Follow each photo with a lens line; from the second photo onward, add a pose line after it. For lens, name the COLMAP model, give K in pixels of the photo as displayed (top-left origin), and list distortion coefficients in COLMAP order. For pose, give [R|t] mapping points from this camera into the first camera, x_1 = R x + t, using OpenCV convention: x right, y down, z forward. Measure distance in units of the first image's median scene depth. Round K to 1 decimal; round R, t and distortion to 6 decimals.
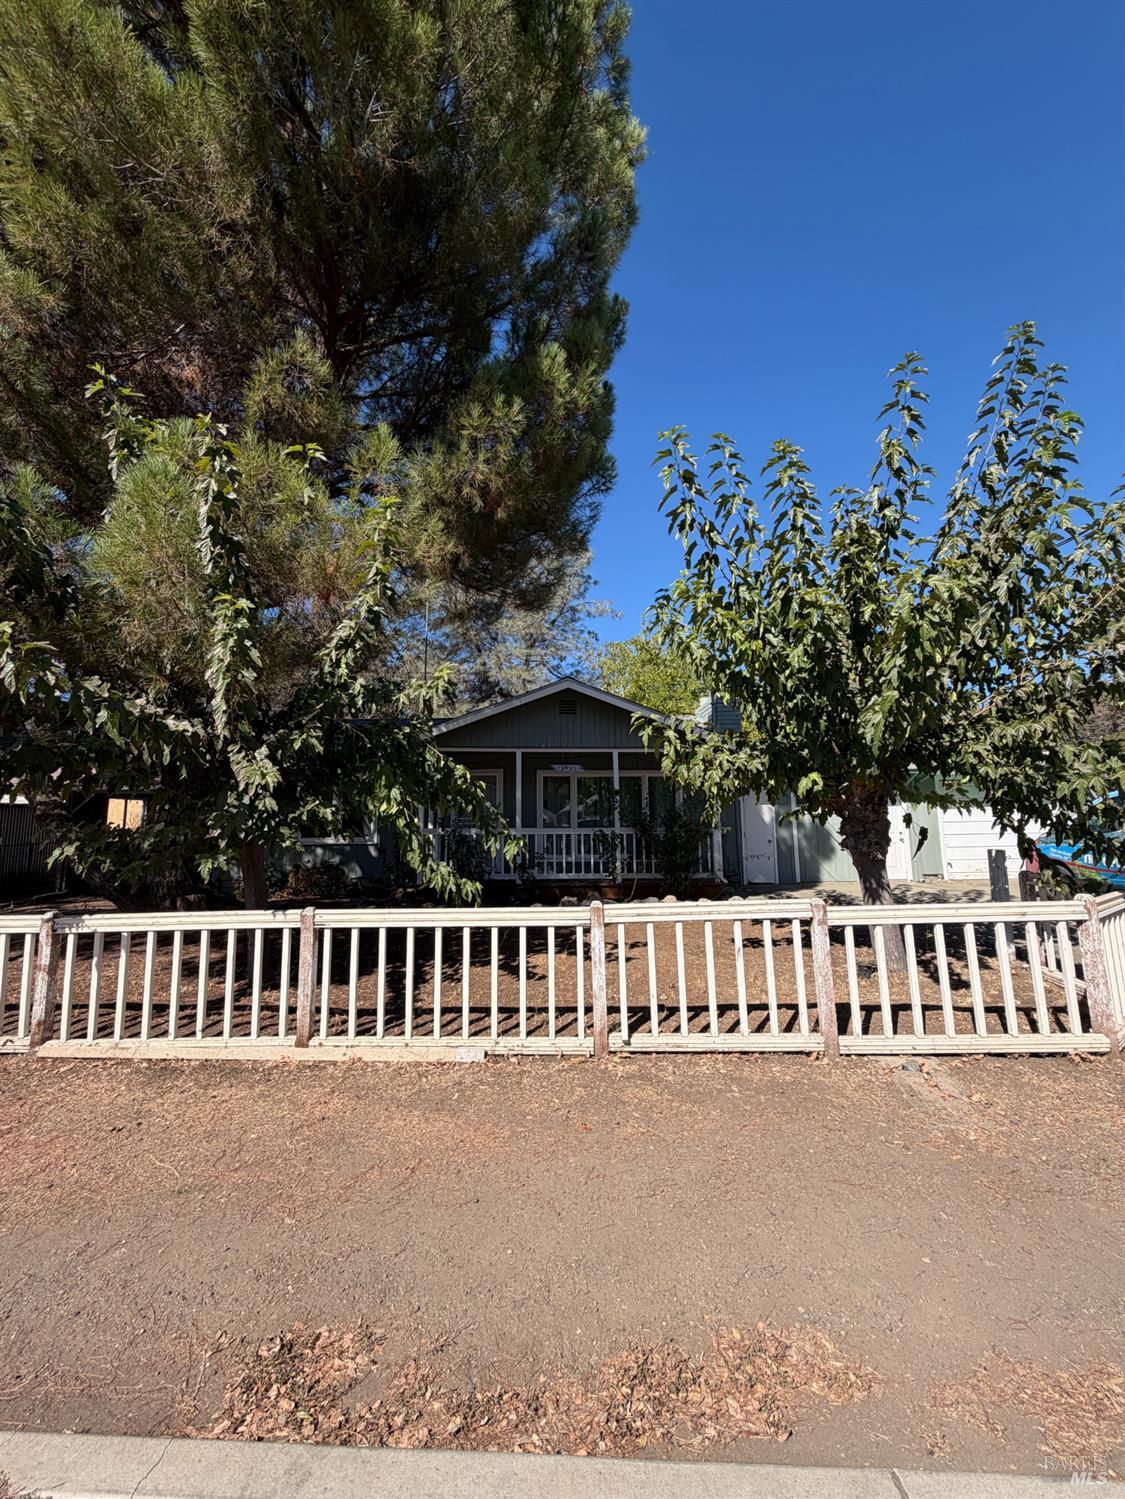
lens RADIAL K [[595.8, 0, 560.6], [0, 595.8, 744.4], [0, 0, 1]] dist [0.000534, -0.000021]
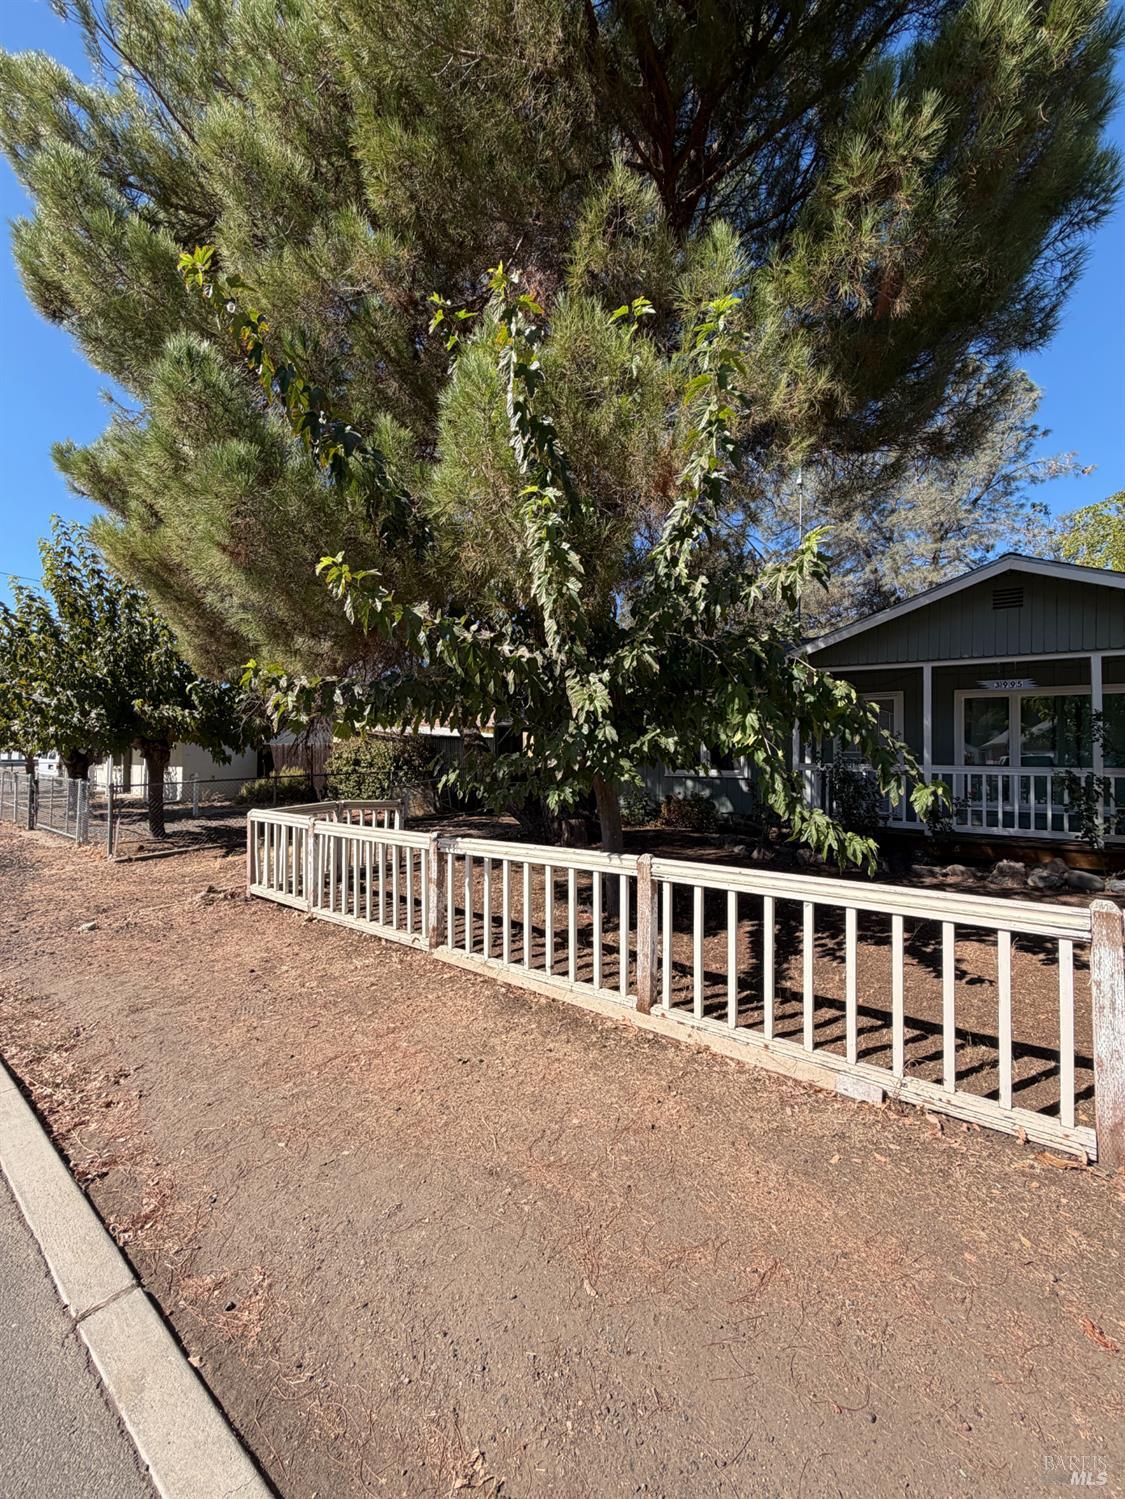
lens RADIAL K [[595.8, 0, 560.6], [0, 595.8, 744.4], [0, 0, 1]] dist [0.000534, -0.000021]
pose [[0.816596, 0.004266, -0.577194, -0.029072], [0.060478, 0.993836, 0.092908, 0.028186], [0.574033, -0.110776, 0.811304, 0.224004]]
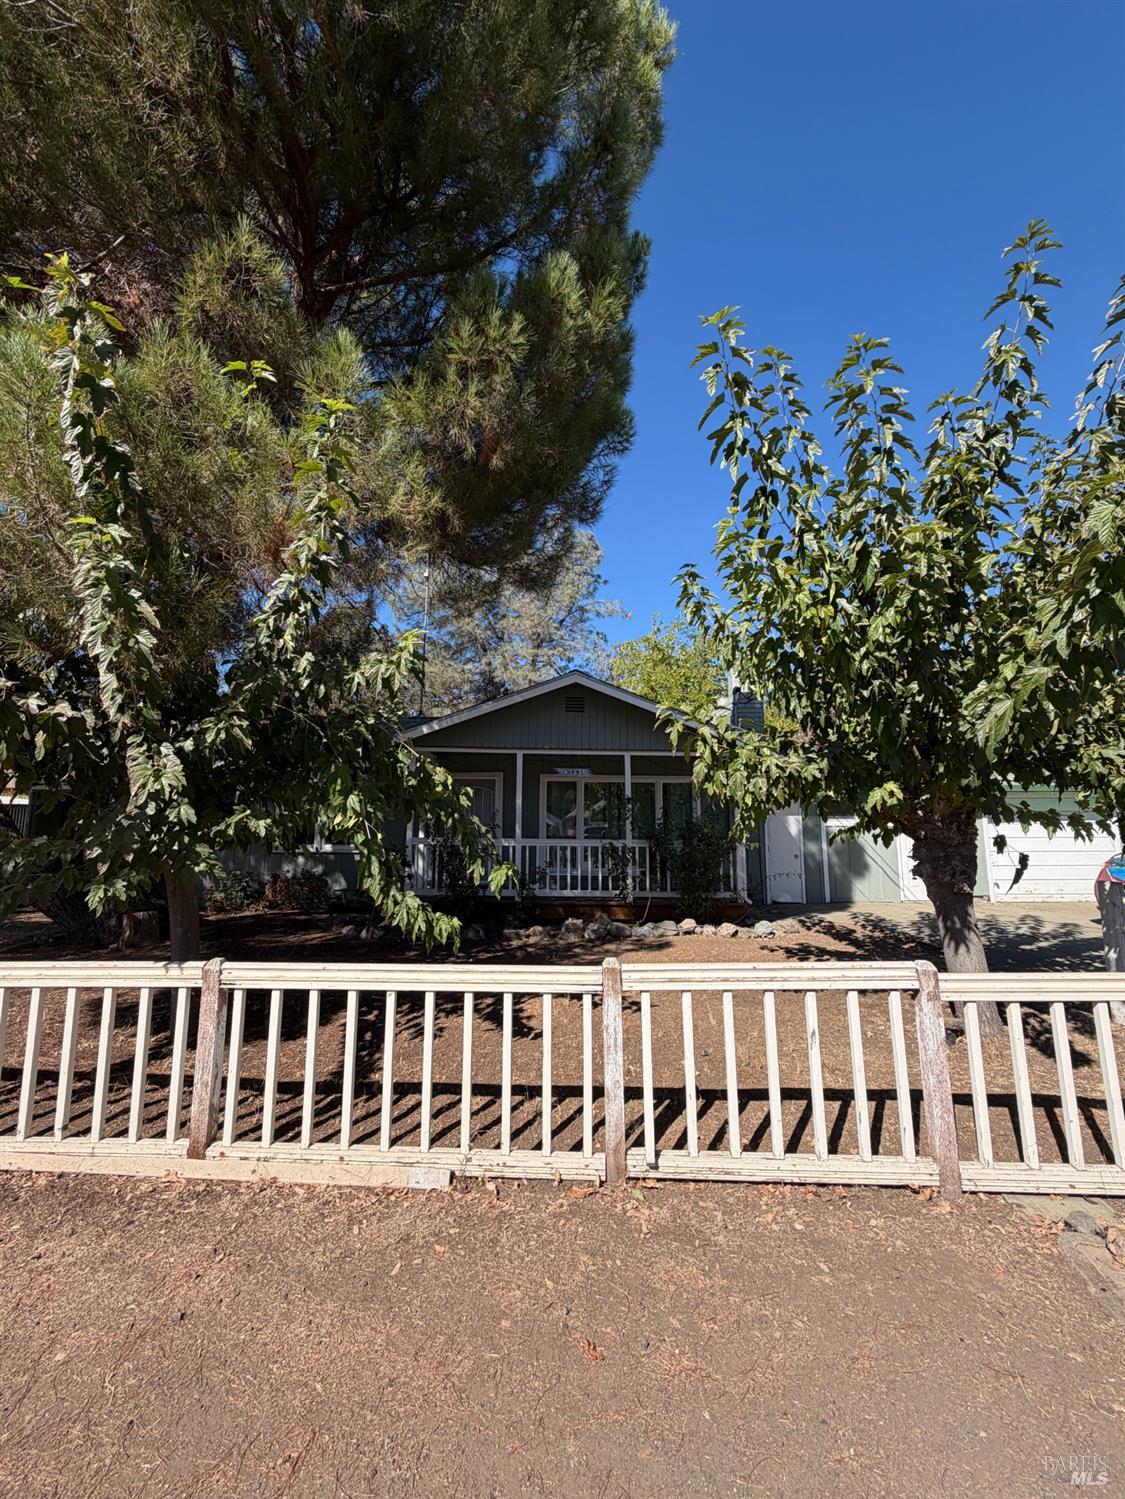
lens RADIAL K [[595.8, 0, 560.6], [0, 595.8, 744.4], [0, 0, 1]] dist [0.000534, -0.000021]
pose [[0.999849, 0.012773, -0.011775, 0.003686], [-0.012856, 0.999893, -0.006983, 0.009895], [0.011685, 0.007134, 0.999906, 0.235295]]
